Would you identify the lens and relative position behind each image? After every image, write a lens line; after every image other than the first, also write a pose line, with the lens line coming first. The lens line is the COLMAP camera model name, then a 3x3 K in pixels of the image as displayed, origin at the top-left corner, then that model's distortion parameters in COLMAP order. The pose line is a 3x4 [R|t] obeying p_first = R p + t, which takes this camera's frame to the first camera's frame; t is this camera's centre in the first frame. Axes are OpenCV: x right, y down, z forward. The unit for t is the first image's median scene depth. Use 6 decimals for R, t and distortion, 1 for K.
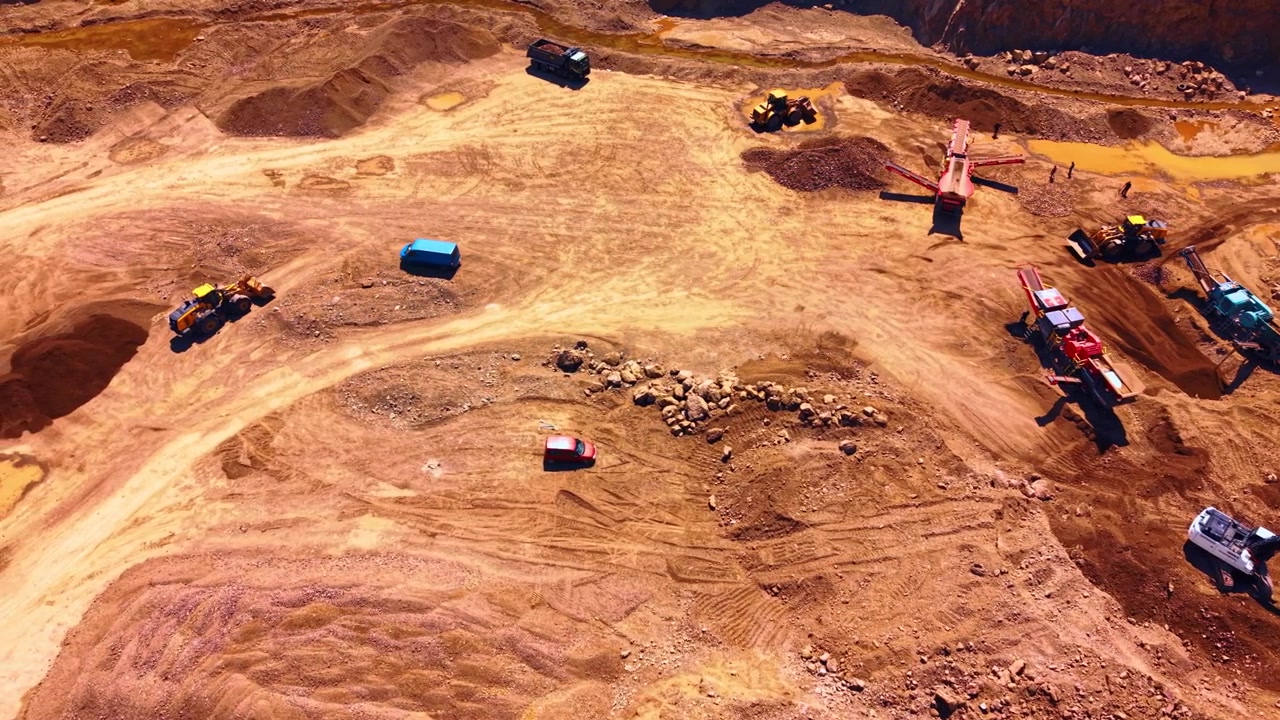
lens RADIAL K [[921.1, 0, 640.0], [0, 921.1, 360.0], [0, 0, 1]] dist [0.059577, -0.085443]
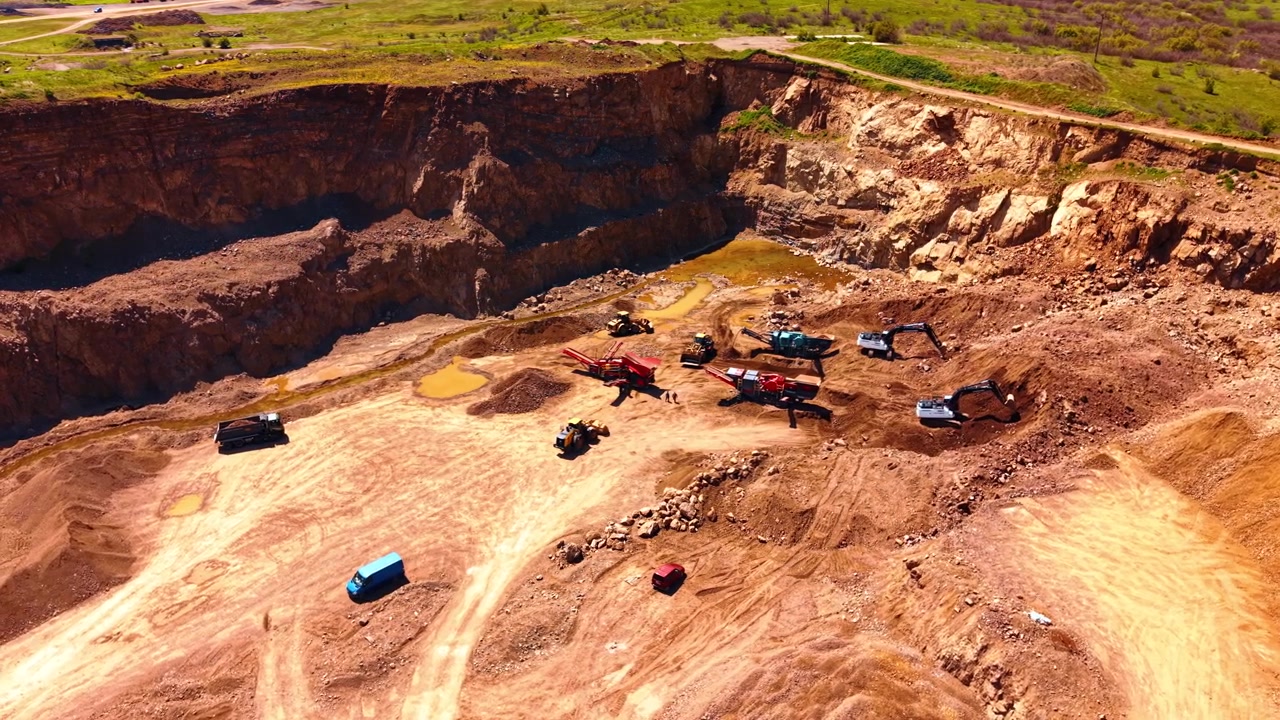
lens RADIAL K [[921.1, 0, 640.0], [0, 921.1, 360.0], [0, 0, 1]] dist [0.059577, -0.085443]
pose [[0.564146, -0.342329, 0.751366, -0.740355], [0.605095, 0.790569, -0.094132, -0.029439], [-0.561782, 0.507752, 0.653137, 0.043281]]
